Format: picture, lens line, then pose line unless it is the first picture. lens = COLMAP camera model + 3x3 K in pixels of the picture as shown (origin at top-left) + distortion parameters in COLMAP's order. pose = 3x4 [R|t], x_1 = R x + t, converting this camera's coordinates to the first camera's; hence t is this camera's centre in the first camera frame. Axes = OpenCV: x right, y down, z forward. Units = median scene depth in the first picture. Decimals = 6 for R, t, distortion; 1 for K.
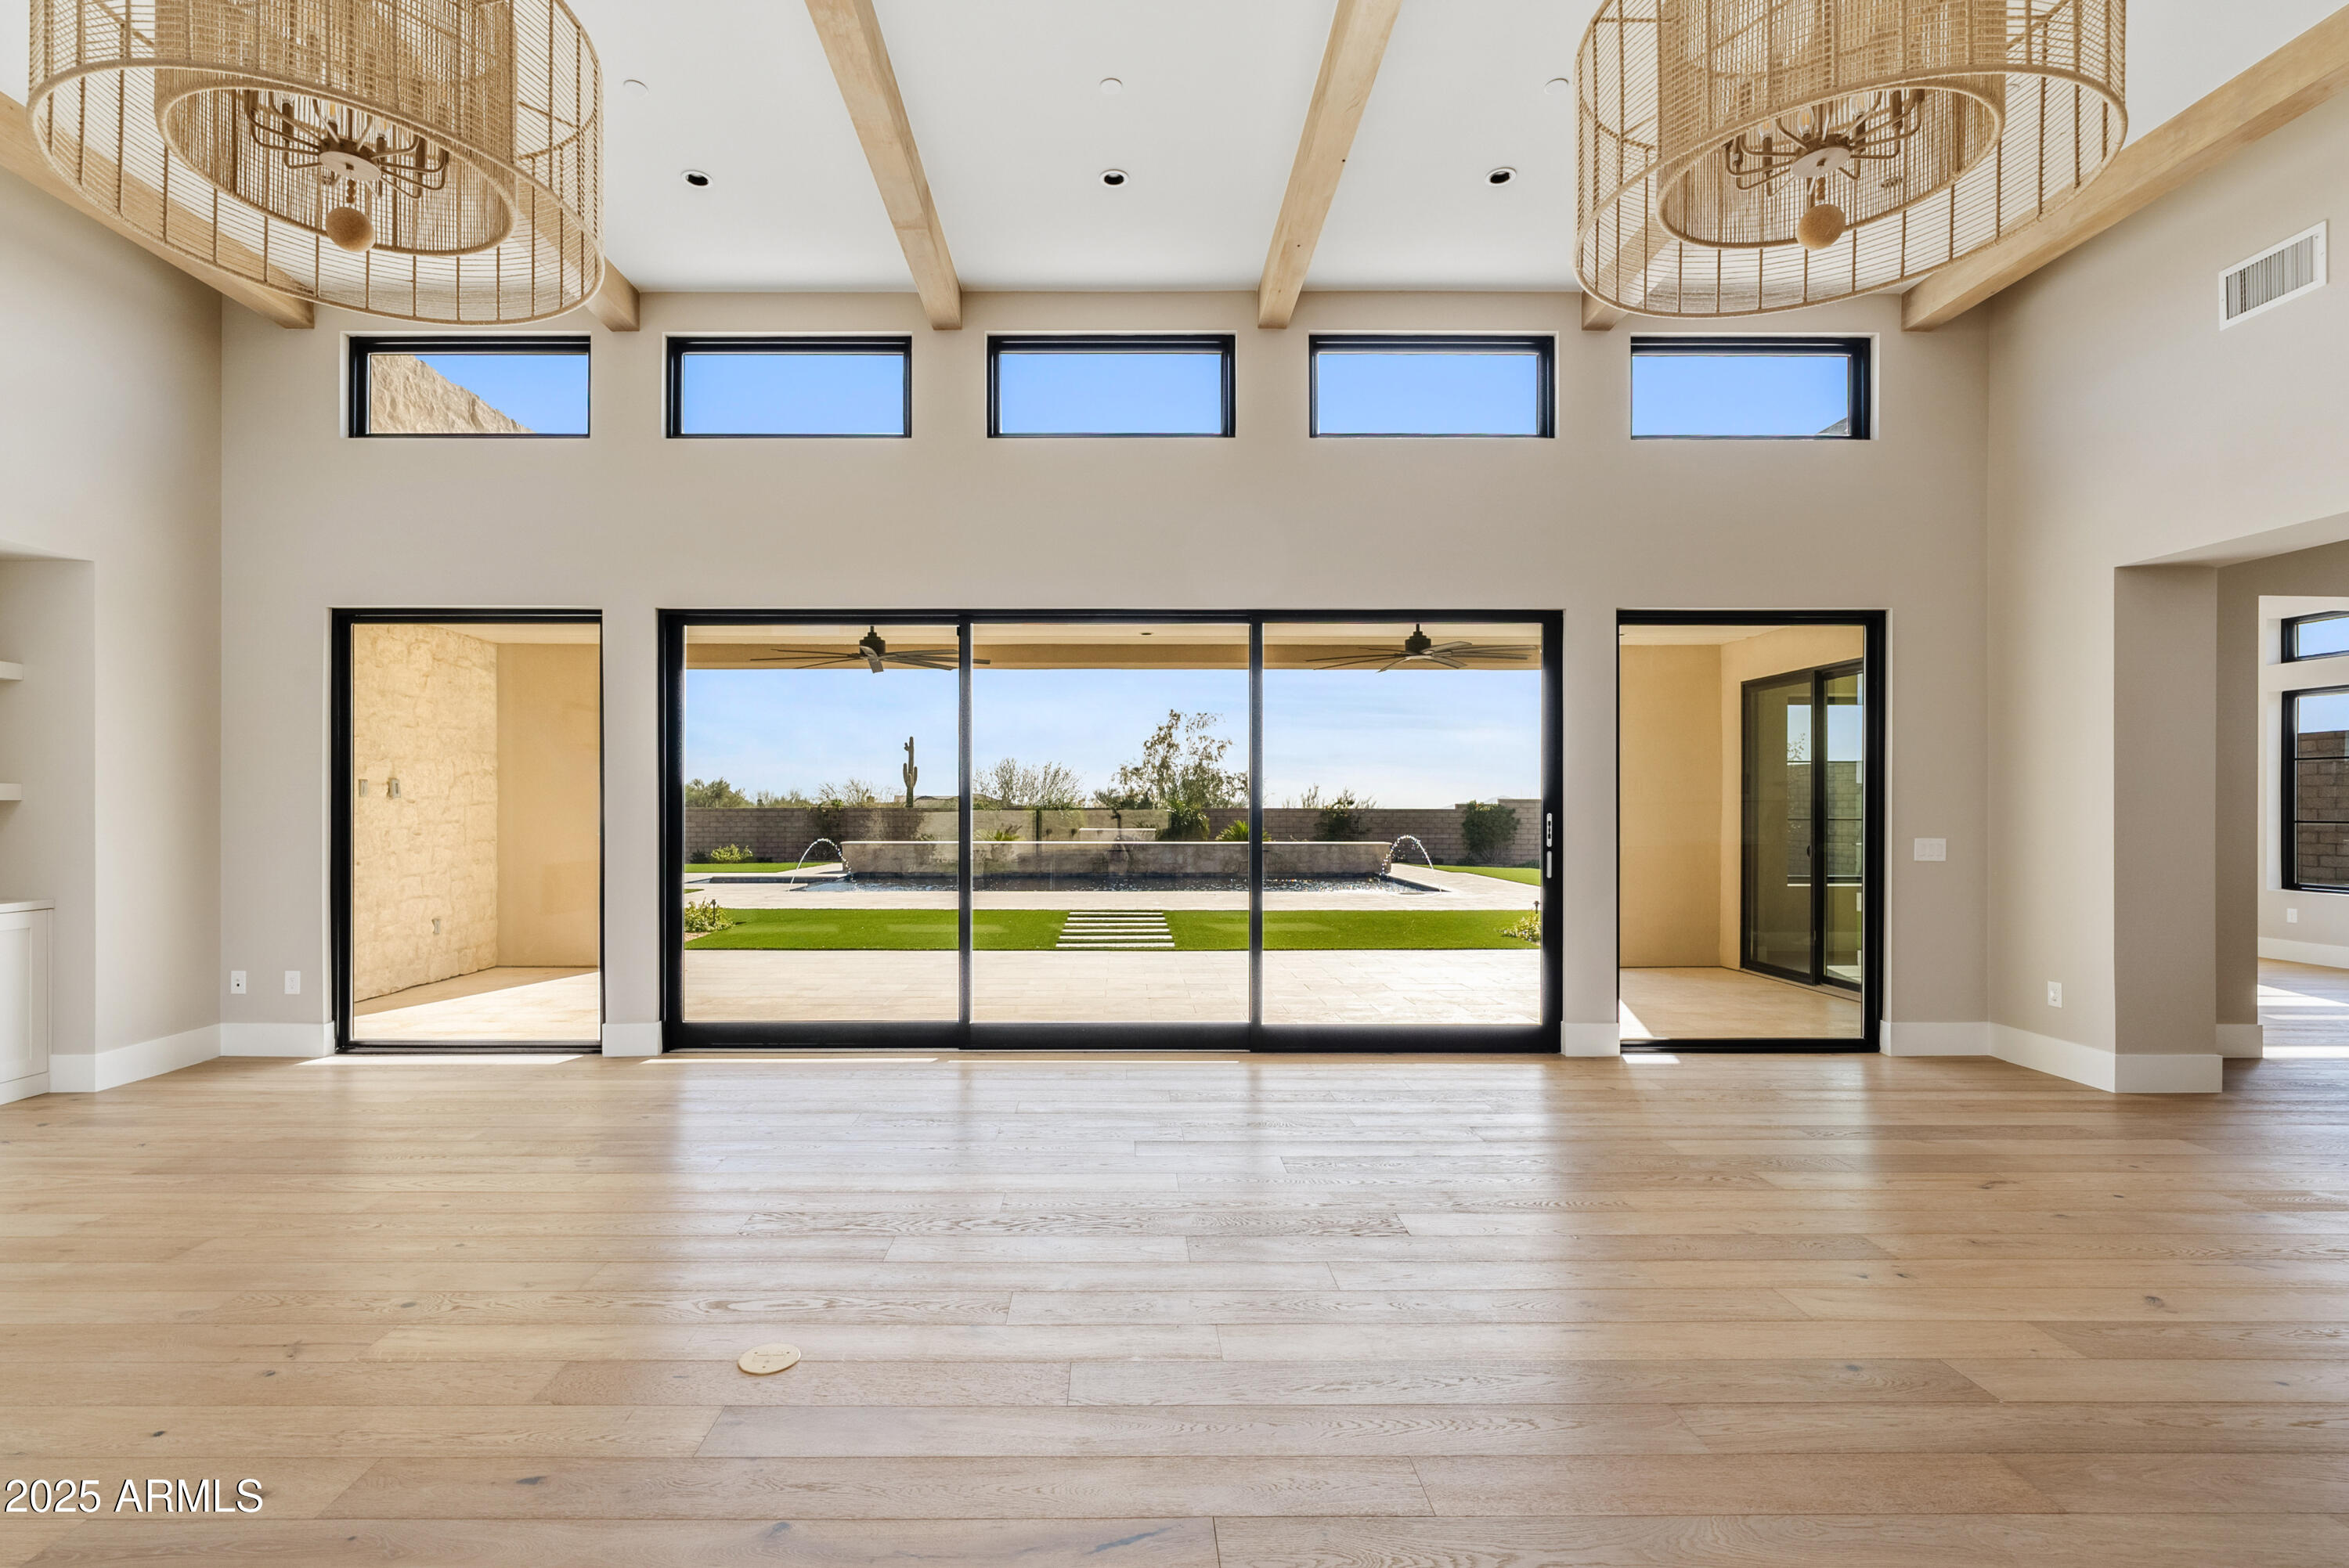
lens RADIAL K [[1074.5, 0, 1107.0], [0, 1074.5, 802.2], [0, 0, 1]] dist [-0.002273, 0.000239]
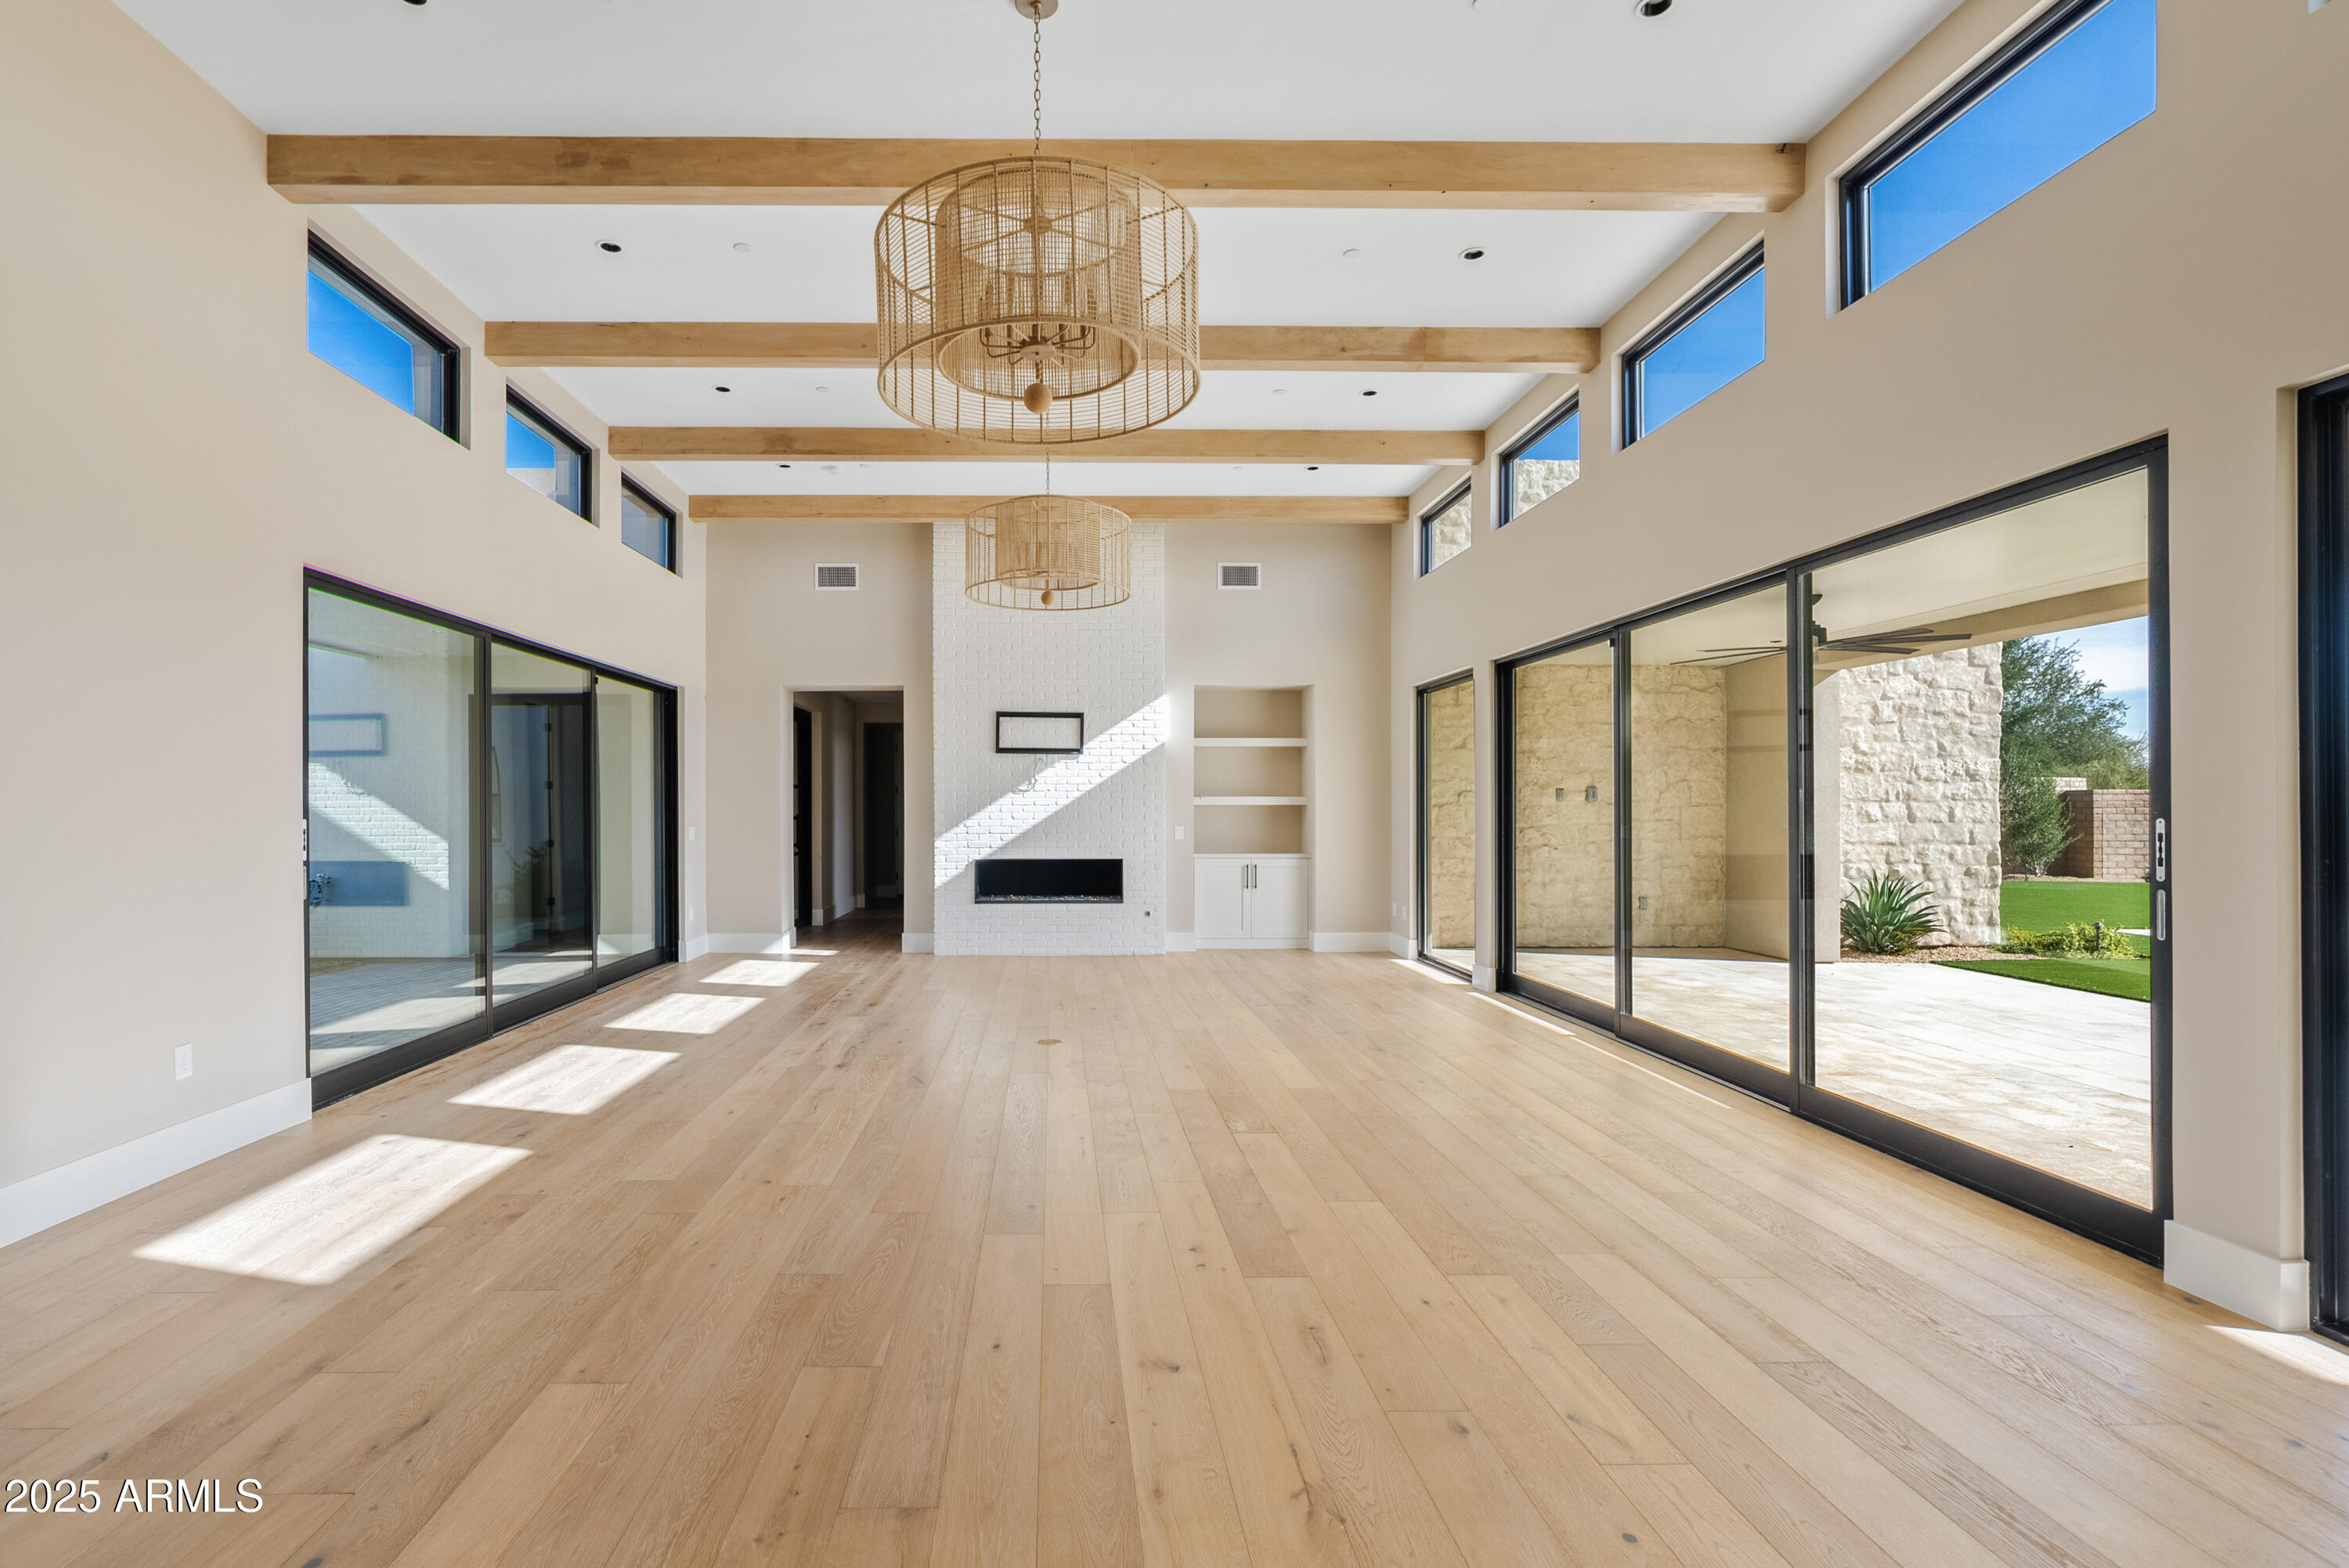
lens RADIAL K [[1111.6, 0, 1101.6], [0, 1111.6, 803.4], [0, 0, 1]] dist [0.000124, -0.000050]
pose [[0.037739, -0.004092, -0.999279, 0.941695], [0.002745, 0.999988, -0.003991, 0.003126], [0.999284, -0.002593, 0.037750, 0.455470]]
